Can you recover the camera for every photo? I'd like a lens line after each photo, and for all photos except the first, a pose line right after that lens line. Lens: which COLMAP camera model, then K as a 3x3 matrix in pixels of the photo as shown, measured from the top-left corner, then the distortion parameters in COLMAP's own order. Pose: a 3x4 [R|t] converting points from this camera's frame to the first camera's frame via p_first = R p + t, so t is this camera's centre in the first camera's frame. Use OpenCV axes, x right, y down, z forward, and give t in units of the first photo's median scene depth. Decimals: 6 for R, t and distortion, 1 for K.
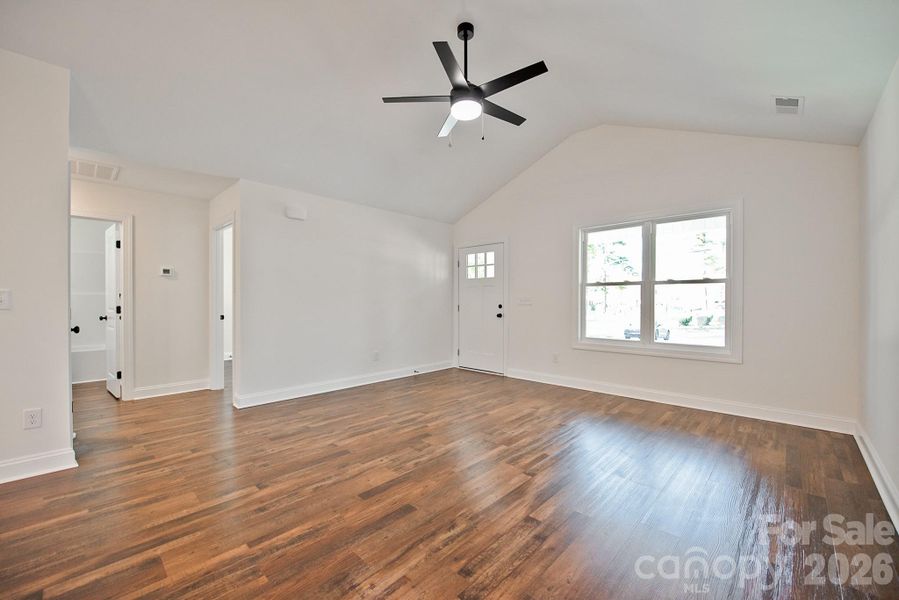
lens RADIAL K [[364.4, 0, 450.4], [0, 364.4, 299.4], [0, 0, 1]] dist [-0.015897, -0.001188]
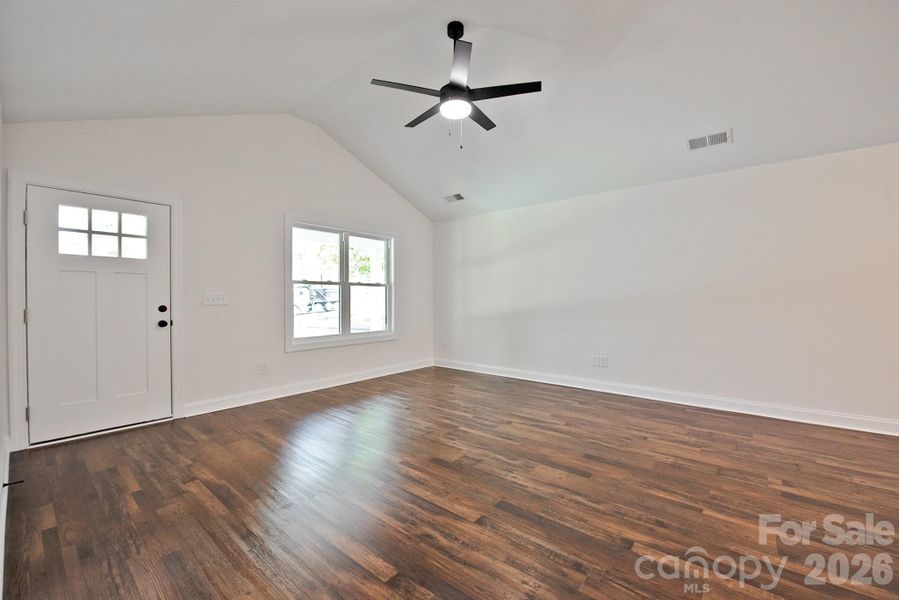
lens RADIAL K [[364.4, 0, 450.3], [0, 364.4, 294.1], [0, 0, 1]] dist [-0.015897, -0.001188]
pose [[-0.063332, 0.011808, 0.997923, -0.963036], [-0.000361, 0.999930, -0.011854, 0.003006], [-0.997992, -0.001111, -0.063323, 1.085594]]
